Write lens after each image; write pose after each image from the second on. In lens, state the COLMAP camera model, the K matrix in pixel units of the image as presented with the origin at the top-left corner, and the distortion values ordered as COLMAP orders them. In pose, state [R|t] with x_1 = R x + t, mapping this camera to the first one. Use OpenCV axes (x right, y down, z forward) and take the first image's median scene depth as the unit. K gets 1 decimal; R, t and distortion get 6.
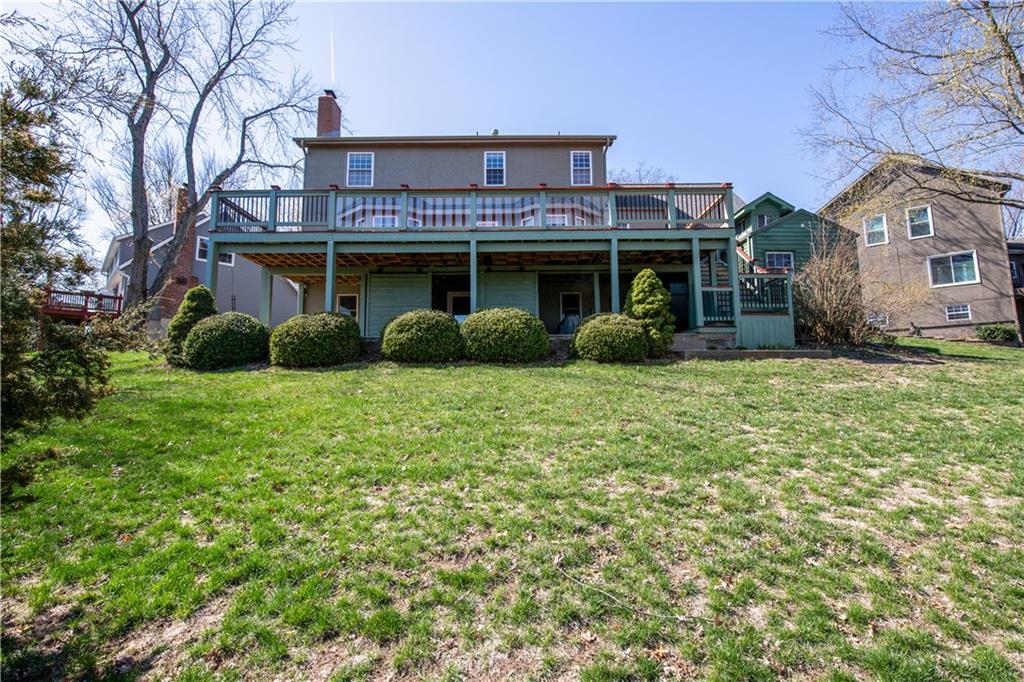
lens RADIAL K [[429.8, 0, 513.9], [0, 429.8, 321.0], [0, 0, 1]] dist [-0.007493, -0.000038]
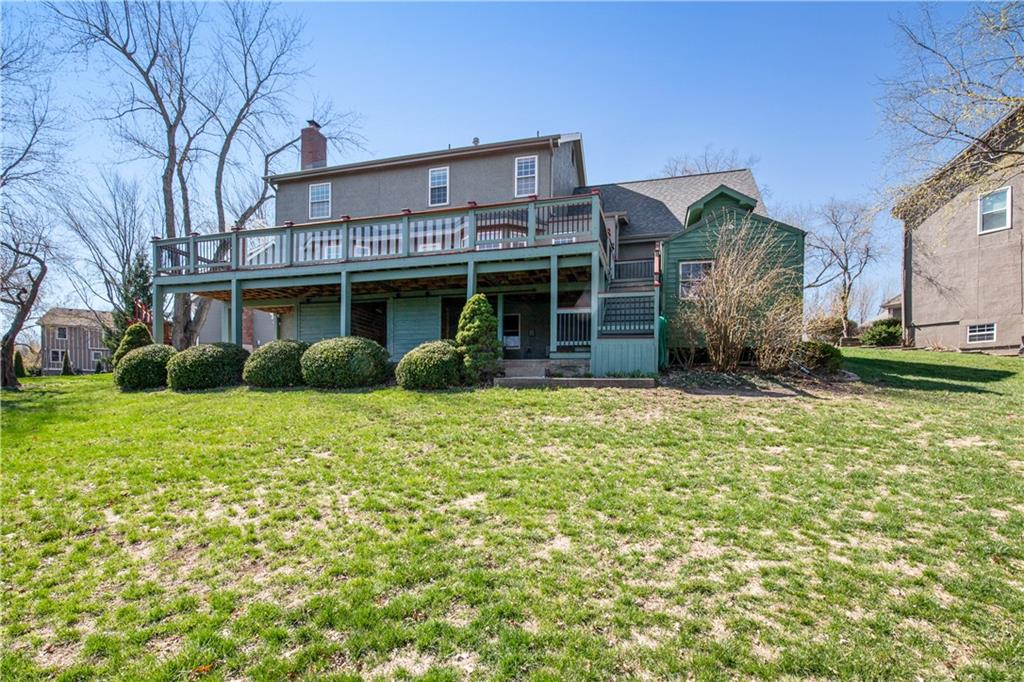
lens RADIAL K [[455.4, 0, 514.7], [0, 455.4, 392.3], [0, 0, 1]] dist [-0.003621, -0.000417]
pose [[0.965112, 0.014658, -0.261428, 0.434759], [0.016999, 0.992818, 0.118420, -0.013237], [0.261286, -0.118732, 0.957931, 0.003917]]
